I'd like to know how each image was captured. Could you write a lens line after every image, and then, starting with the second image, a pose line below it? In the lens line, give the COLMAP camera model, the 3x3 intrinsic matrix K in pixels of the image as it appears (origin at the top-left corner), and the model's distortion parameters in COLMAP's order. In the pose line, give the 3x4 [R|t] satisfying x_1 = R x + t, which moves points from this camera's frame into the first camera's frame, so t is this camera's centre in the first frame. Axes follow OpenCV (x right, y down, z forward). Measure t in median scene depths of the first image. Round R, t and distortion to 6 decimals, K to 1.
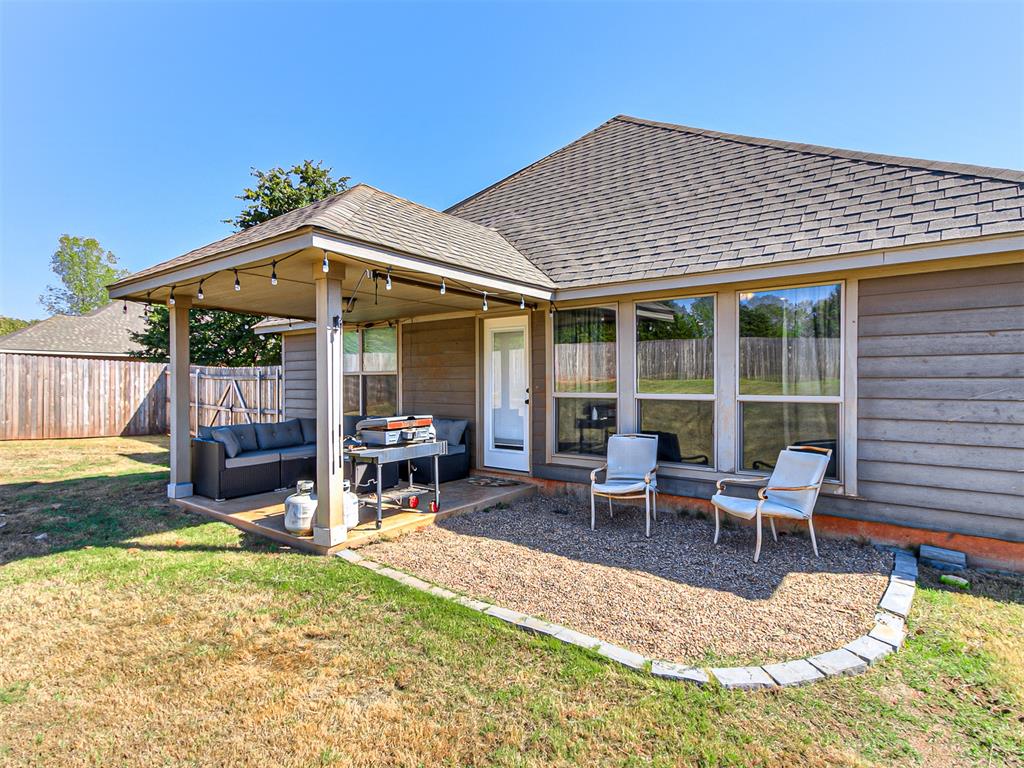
lens RADIAL K [[532.1, 0, 512.0], [0, 532.1, 384.0], [0, 0, 1]] dist [0.020467, 0.000750]
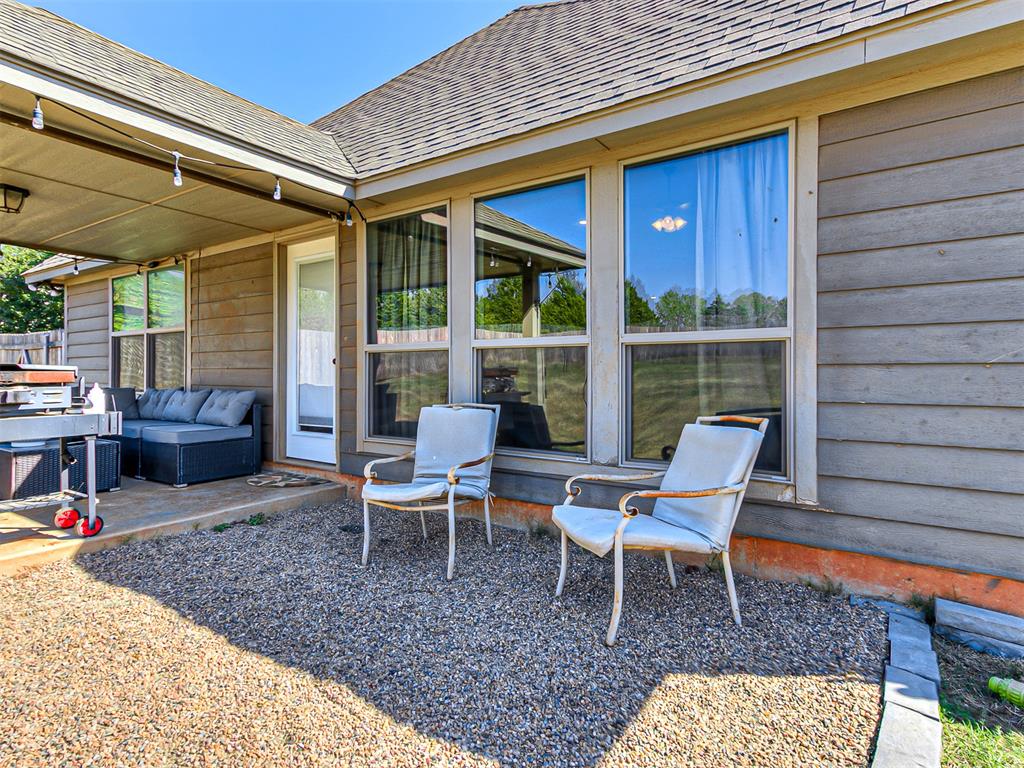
lens RADIAL K [[568.5, 0, 467.7], [0, 568.5, 370.9], [0, 0, 1]] dist [0.019952, -0.000435]
pose [[0.999968, -0.003024, 0.007367, 0.274812], [0.003054, 0.999987, -0.004034, 0.071006], [-0.007355, 0.004056, 0.999965, 0.405911]]
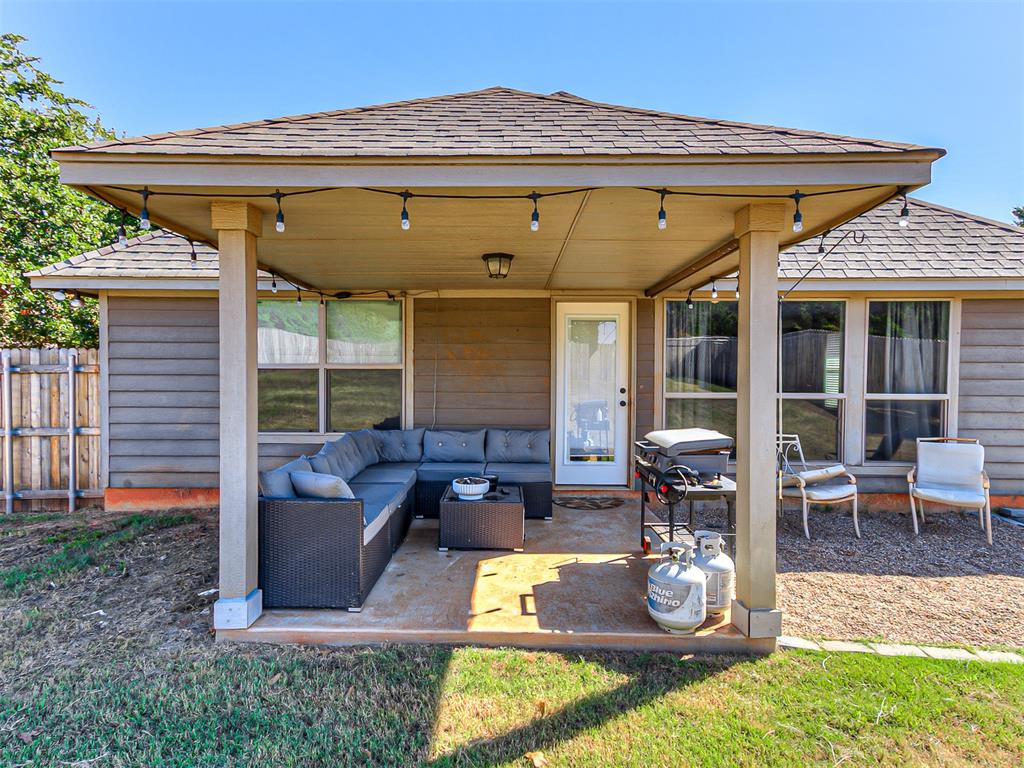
lens RADIAL K [[538.2, 0, 477.3], [0, 538.2, 387.1], [0, 0, 1]] dist [0.023008, 0.000297]
pose [[0.801494, -0.010337, 0.597914, -0.983318], [-0.002614, 0.999780, 0.020789, -0.016375], [-0.597998, -0.018225, 0.801291, 0.650671]]
